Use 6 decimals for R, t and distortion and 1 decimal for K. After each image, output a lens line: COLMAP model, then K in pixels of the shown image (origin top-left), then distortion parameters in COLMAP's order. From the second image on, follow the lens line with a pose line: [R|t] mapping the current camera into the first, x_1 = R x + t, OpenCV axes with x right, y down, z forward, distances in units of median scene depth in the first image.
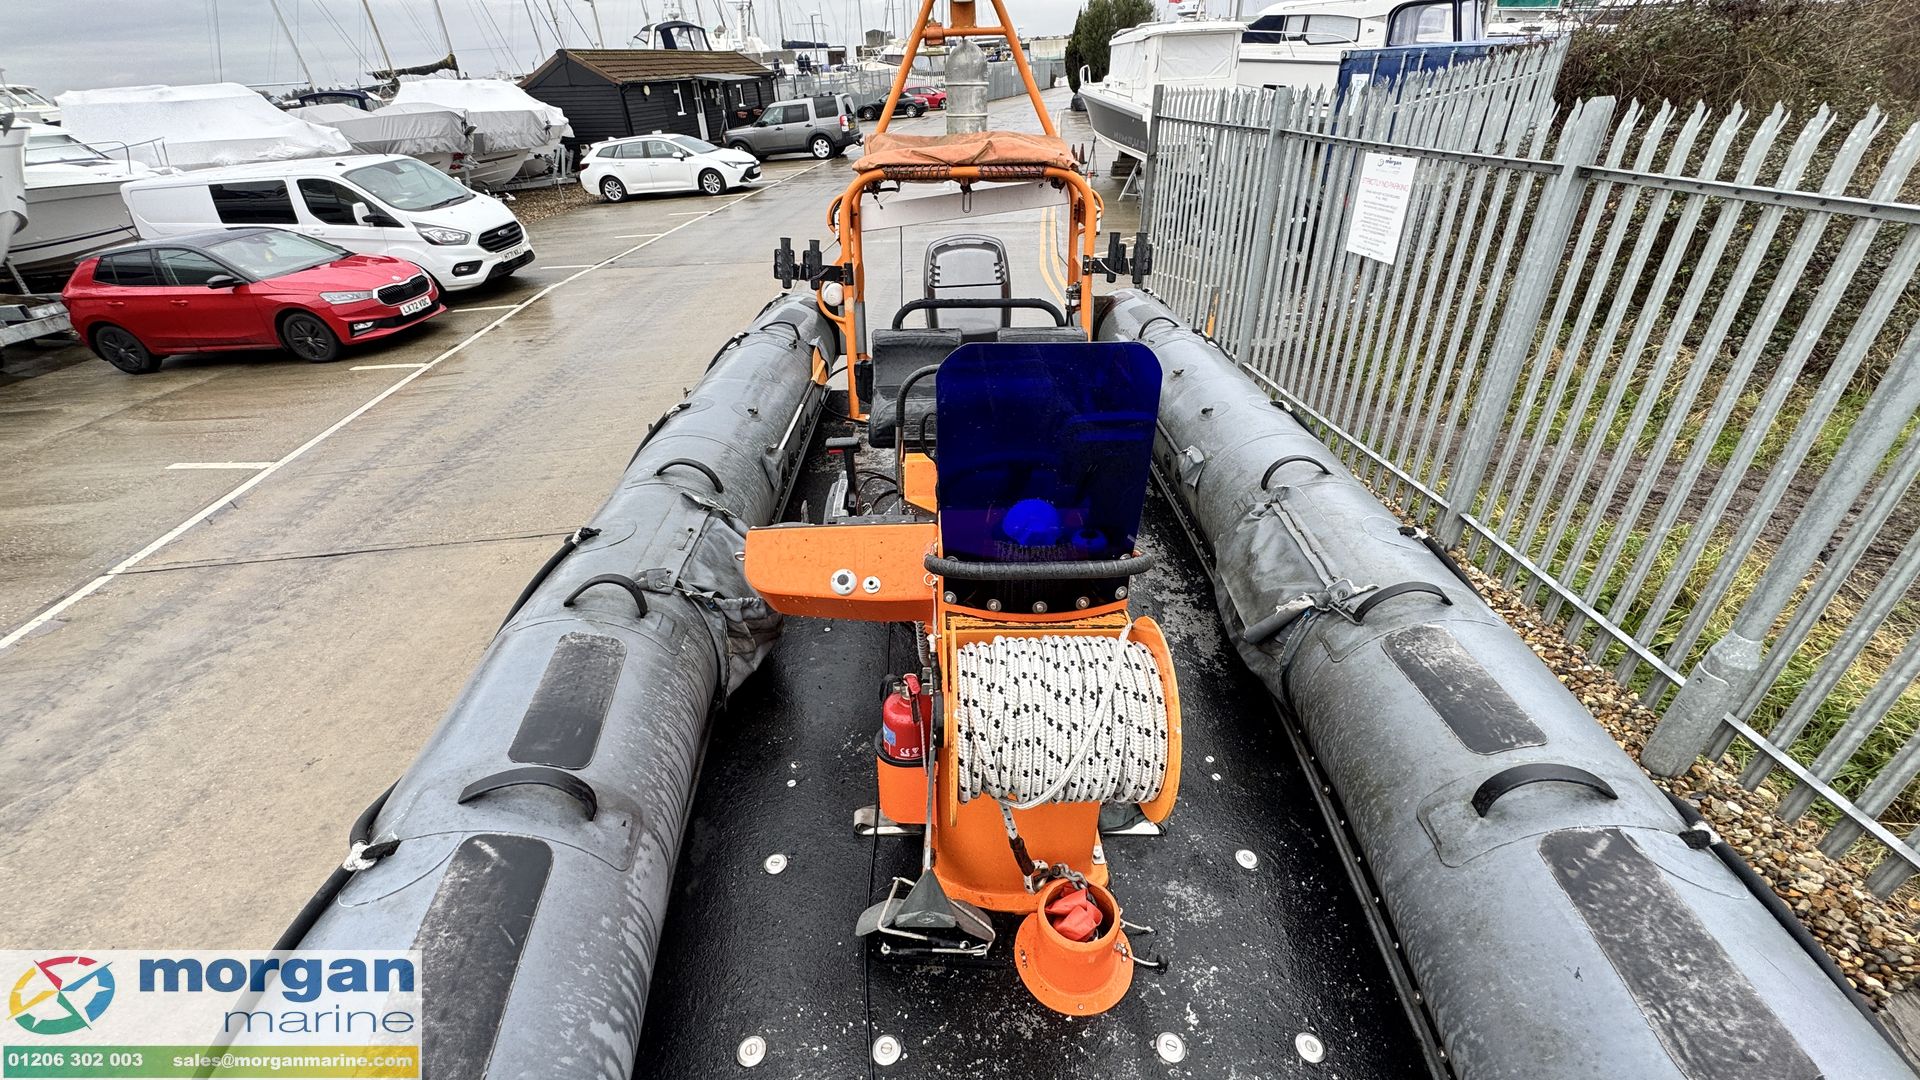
lens RADIAL K [[760.0, 0, 962.4], [0, 760.0, 537.2], [0, 0, 1]] dist [-0.004100, 0.000398]
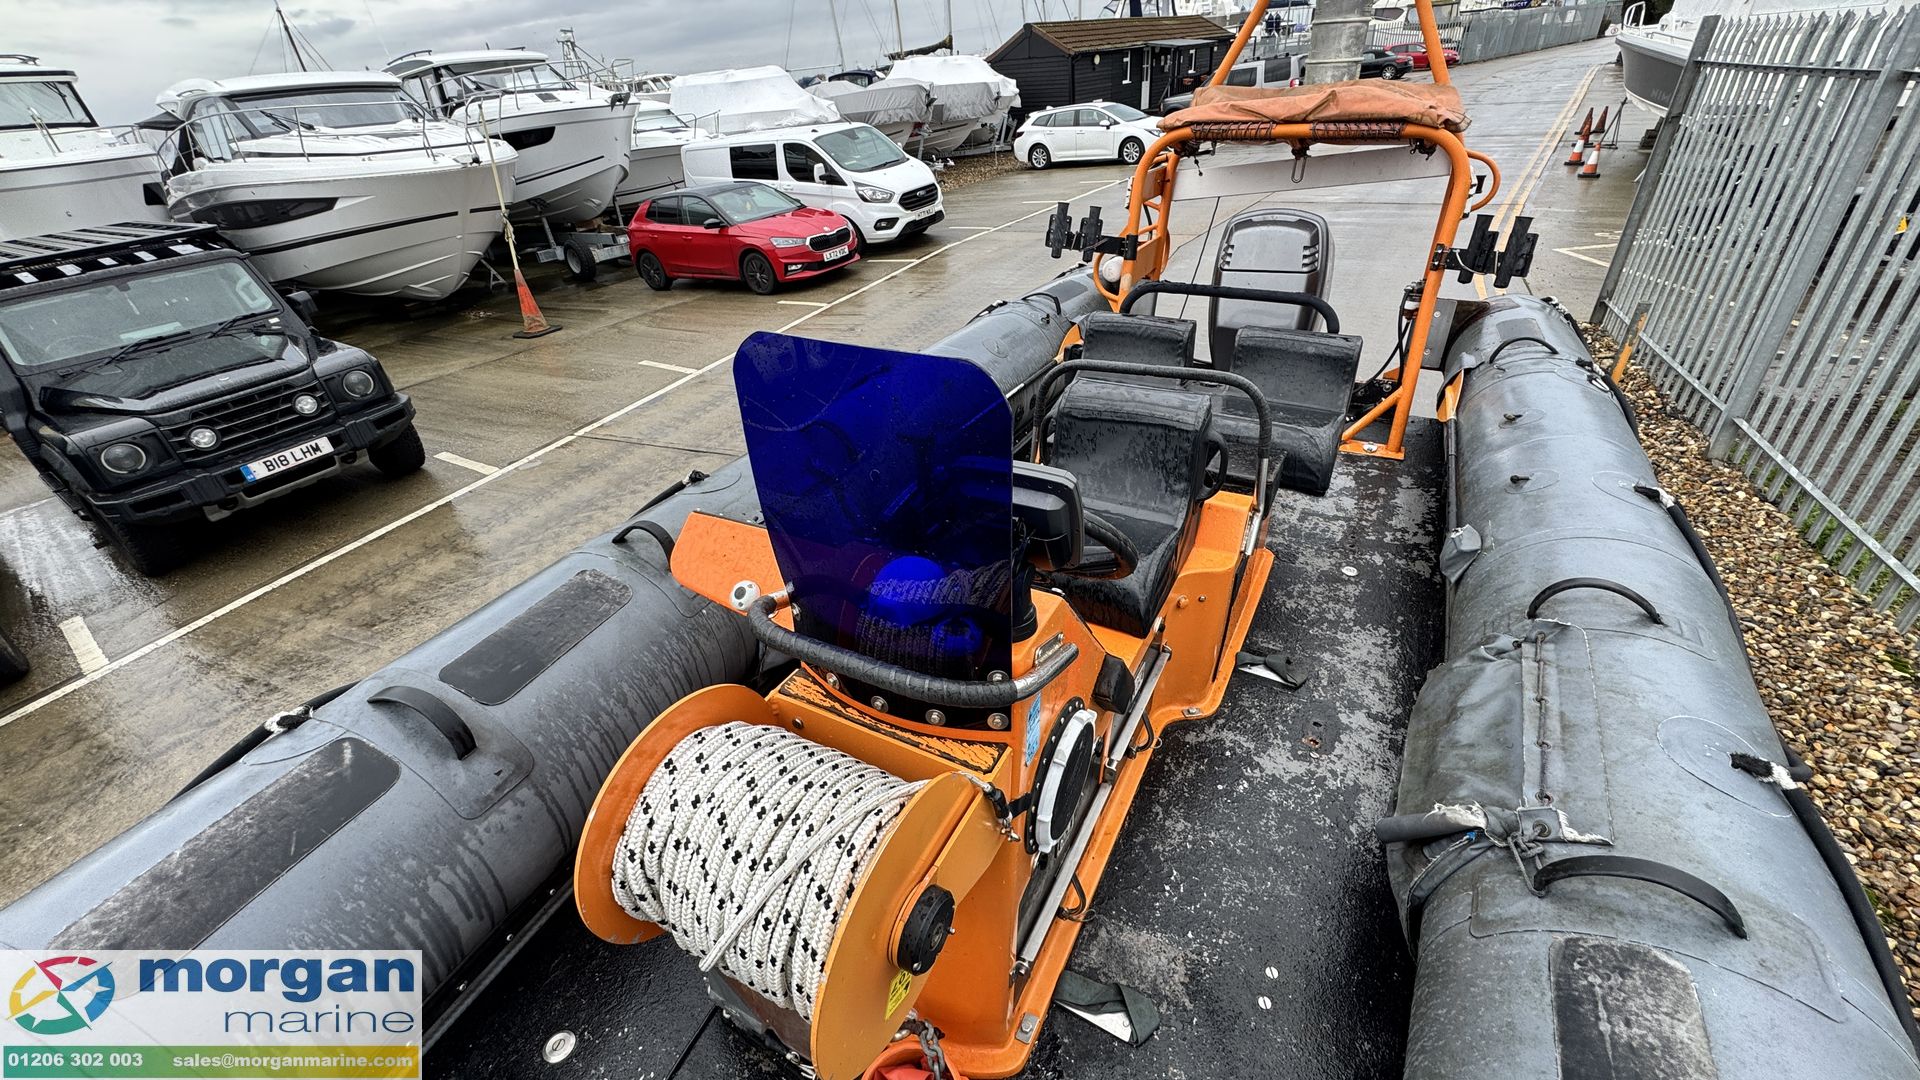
lens RADIAL K [[760.0, 0, 961.3], [0, 760.0, 539.4], [0, 0, 1]] dist [-0.004100, 0.000398]
pose [[0.868159, 0.233989, -0.437662, 0.087845], [-0.219500, 0.971969, 0.084240, -0.027181], [0.445106, 0.022933, 0.895184, 0.073122]]
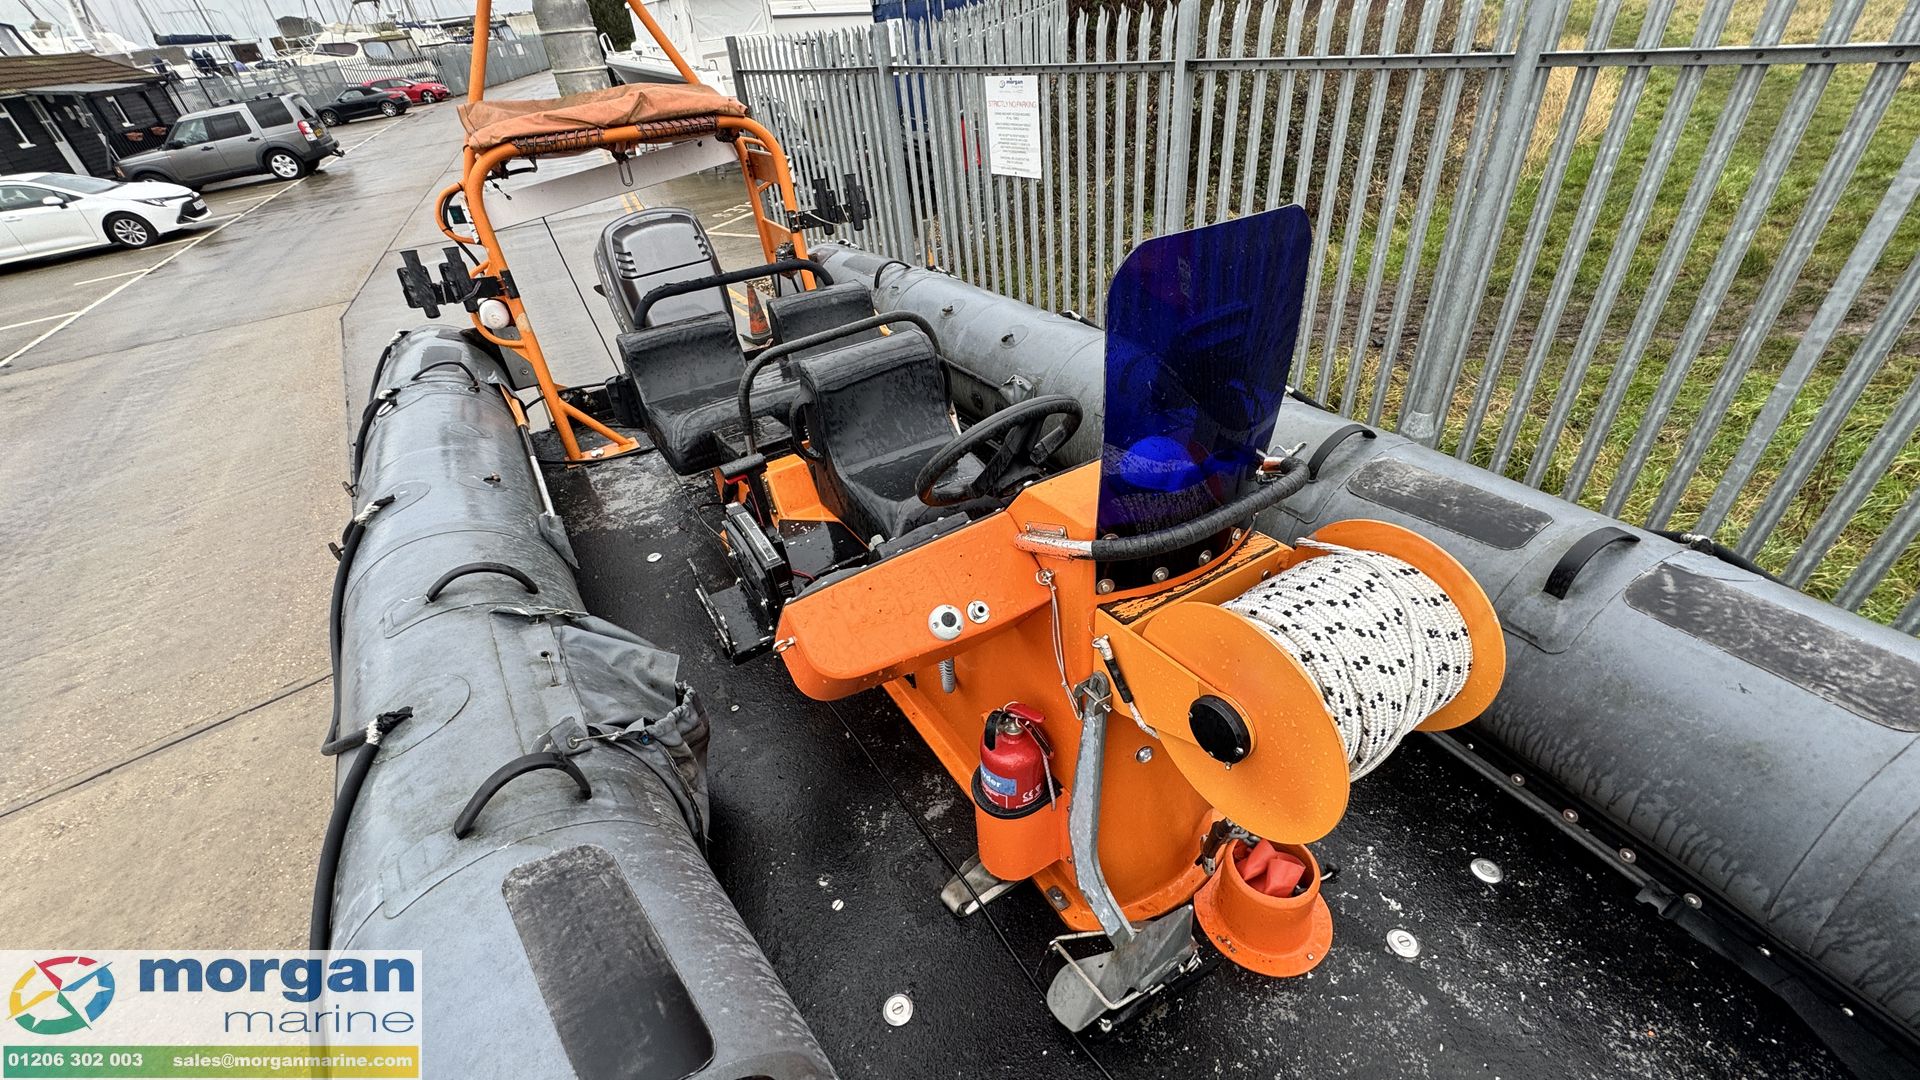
lens RADIAL K [[760.0, 0, 960.1], [0, 760.0, 536.9], [0, 0, 1]] dist [-0.004100, 0.000398]
pose [[0.857420, -0.330712, 0.394286, -0.086984], [0.318433, 0.942831, 0.098341, -0.018715], [-0.404267, 0.041234, 0.913711, 0.067188]]
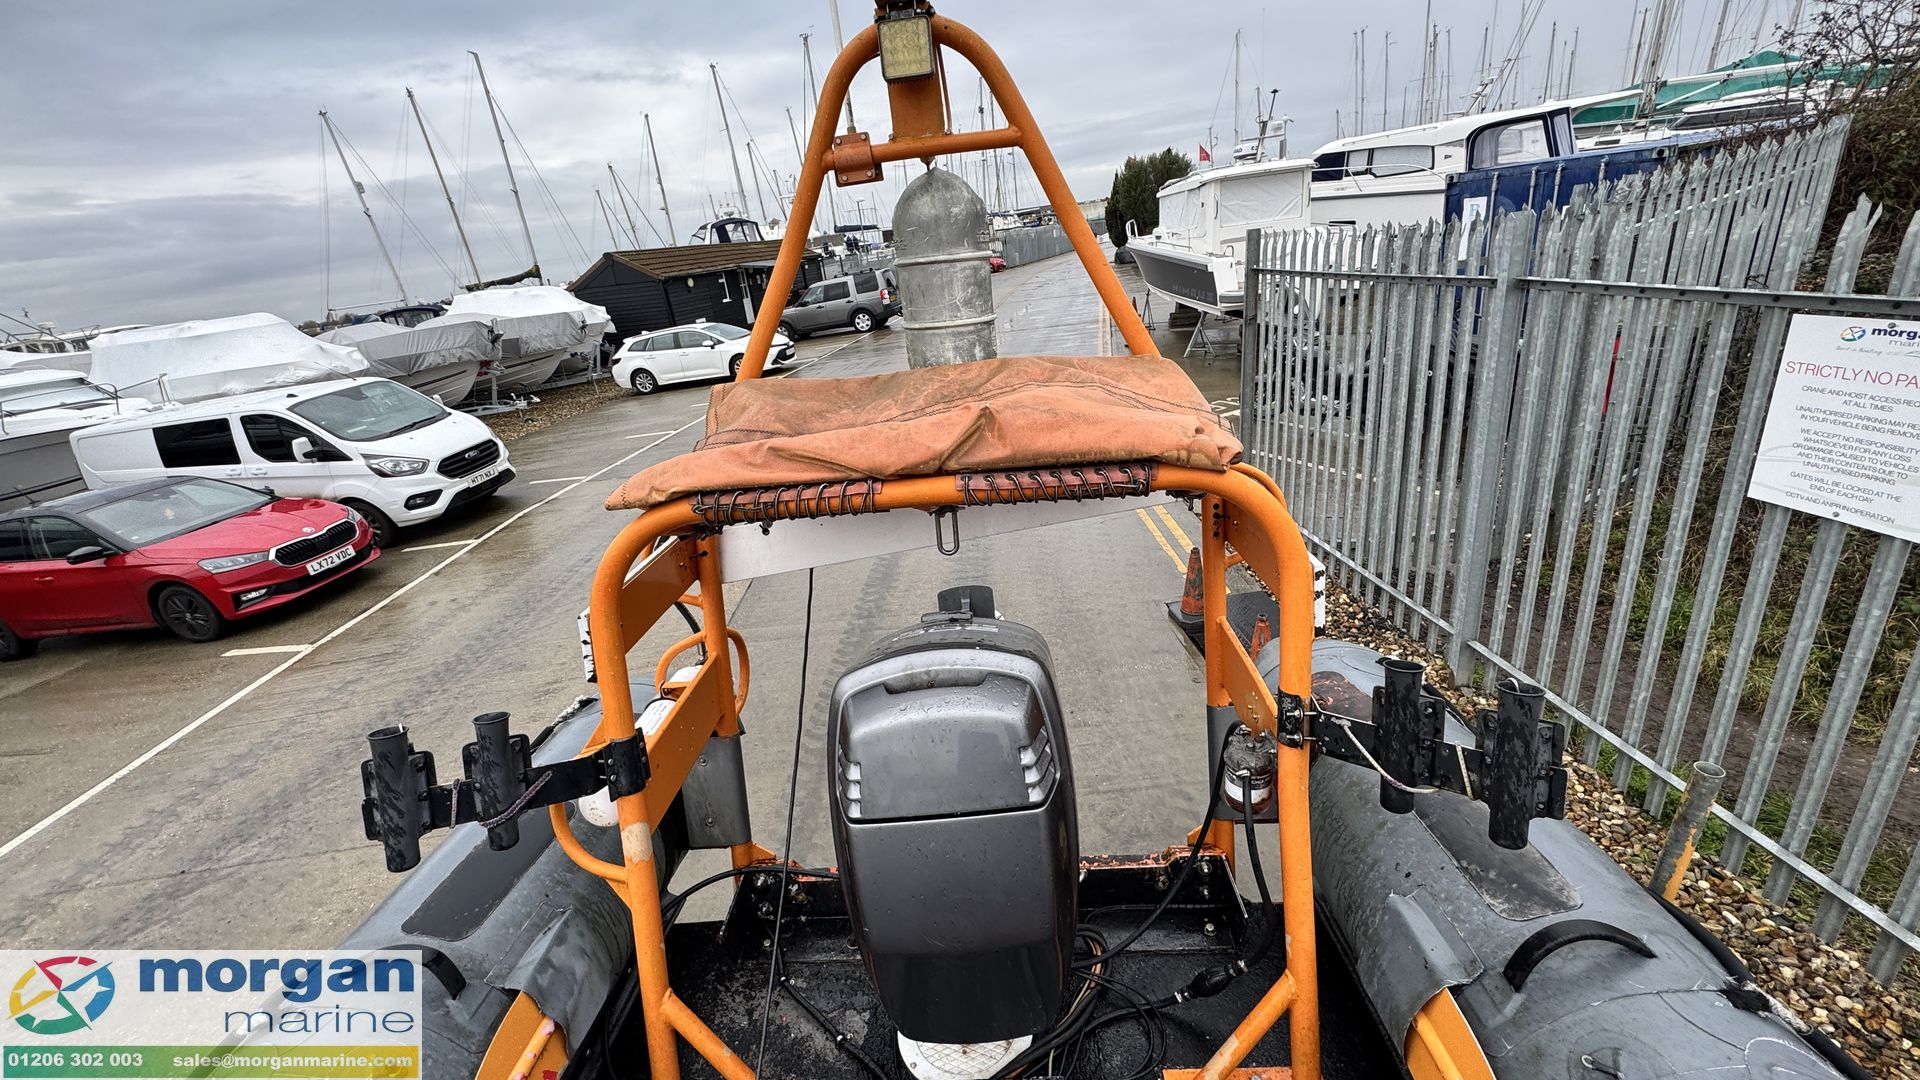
lens RADIAL K [[760.0, 0, 961.2], [0, 760.0, 539.2], [0, 0, 1]] dist [-0.004100, 0.000398]
pose [[0.994957, -0.055395, -0.083623, 0.028743], [0.039949, 0.983540, -0.176218, -0.228529], [0.092008, 0.171989, 0.980793, 0.380010]]
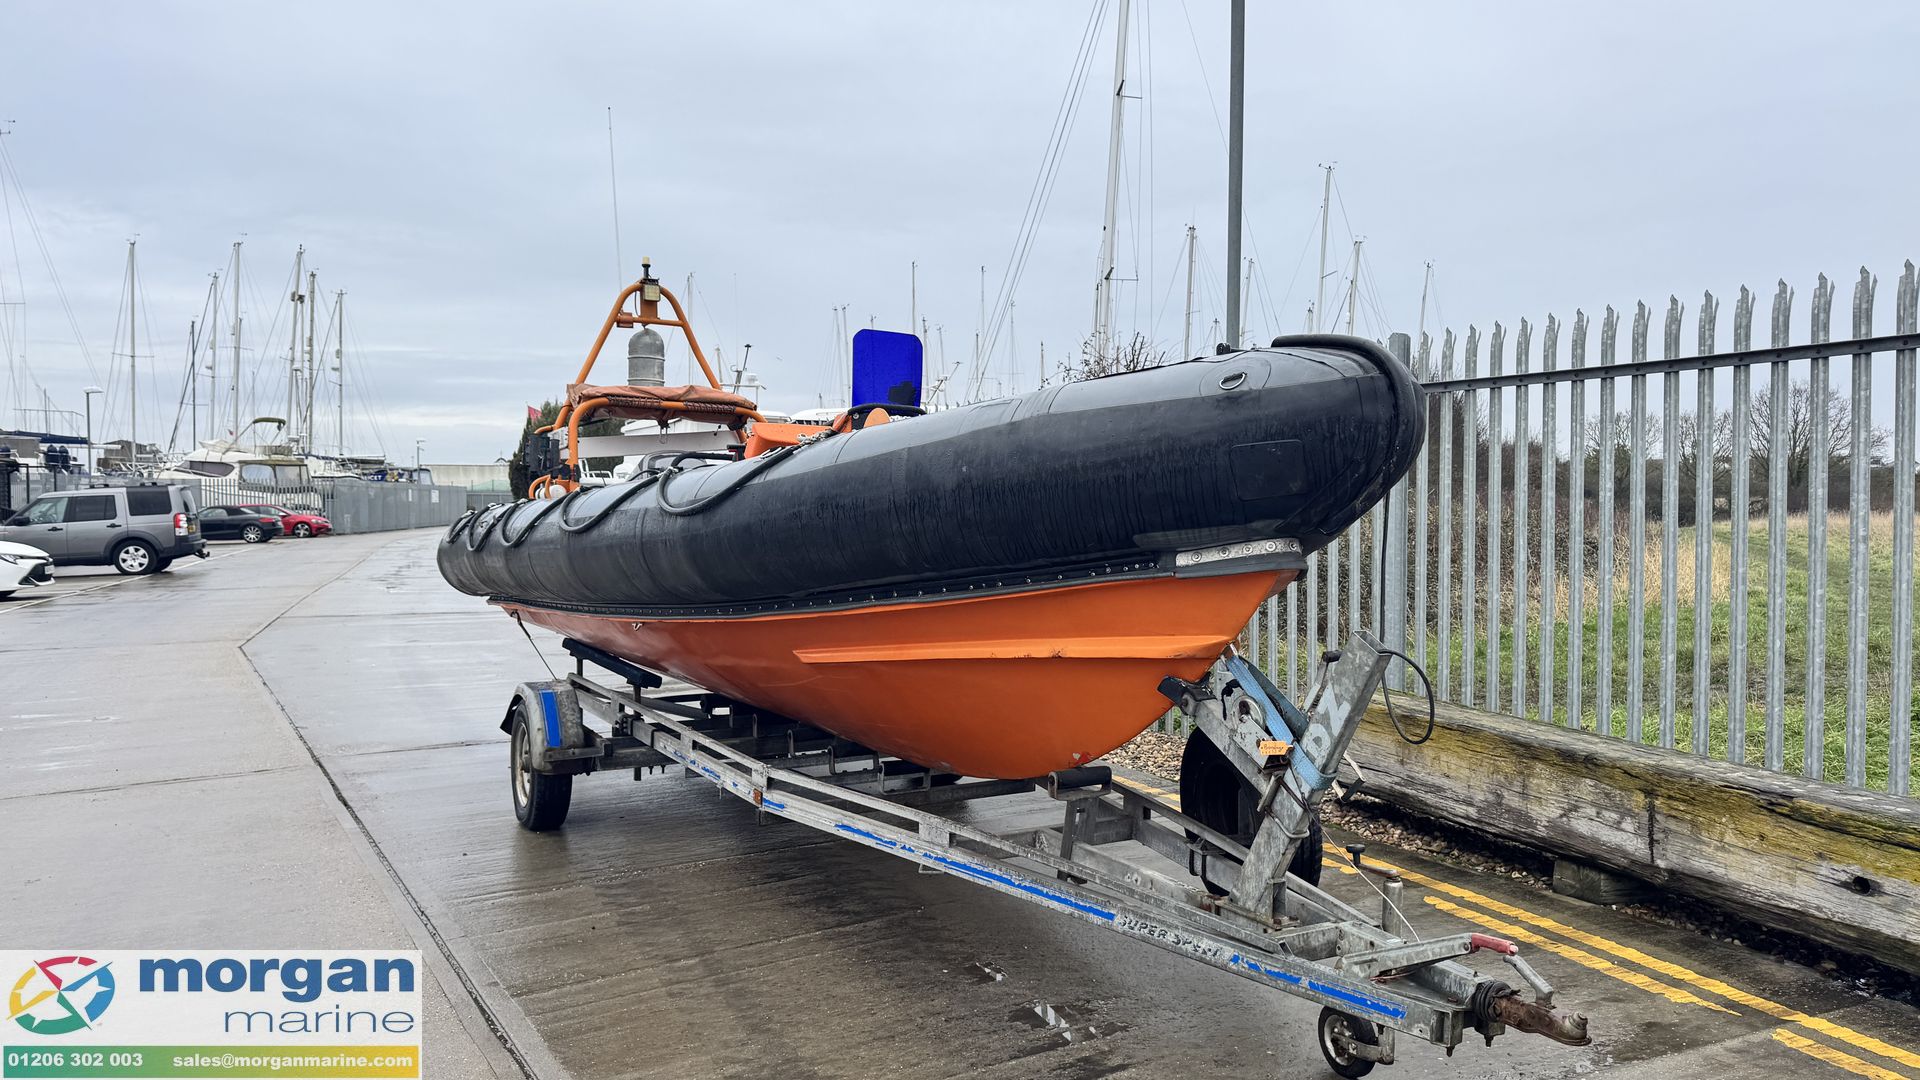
lens RADIAL K [[1362.6, 0, 950.2], [0, 1362.6, 527.4], [0, 0, 1]] dist [0.045269, -0.055098]
pose [[0.897265, 0.032134, 0.440321, -0.330663], [0.202202, 0.856684, -0.474559, 0.495728], [-0.392465, 0.514839, 0.762175, -0.462540]]
